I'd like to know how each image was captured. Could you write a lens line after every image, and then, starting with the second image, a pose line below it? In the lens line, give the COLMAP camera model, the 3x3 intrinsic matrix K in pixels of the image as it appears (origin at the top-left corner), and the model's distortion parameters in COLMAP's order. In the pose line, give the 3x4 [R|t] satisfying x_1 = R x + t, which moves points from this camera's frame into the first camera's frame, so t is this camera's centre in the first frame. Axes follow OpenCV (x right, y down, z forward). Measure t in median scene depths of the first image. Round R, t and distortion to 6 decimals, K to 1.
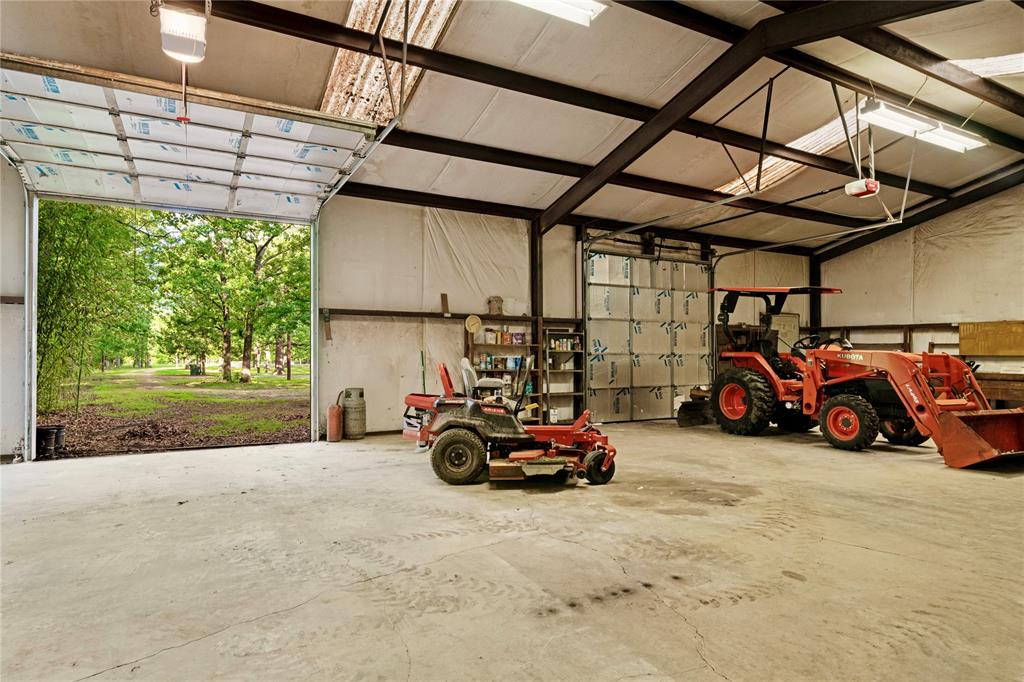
lens RADIAL K [[576.6, 0, 507.3], [0, 576.6, 346.5], [0, 0, 1]] dist [-0.006041, -0.000244]
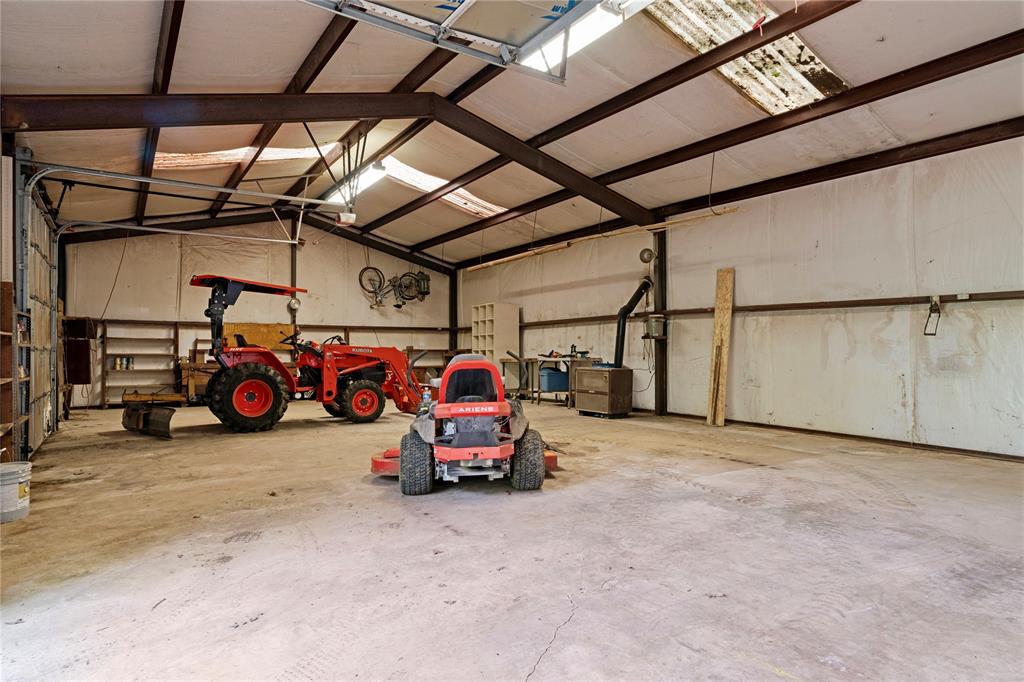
lens RADIAL K [[576.6, 0, 506.7], [0, 576.6, 342.7], [0, 0, 1]] dist [-0.006041, -0.000244]
pose [[-0.098245, 0.008263, 0.995128, -0.474008], [-0.010171, 0.999905, -0.009307, 0.005459], [-0.995110, -0.011036, -0.098152, 0.529358]]
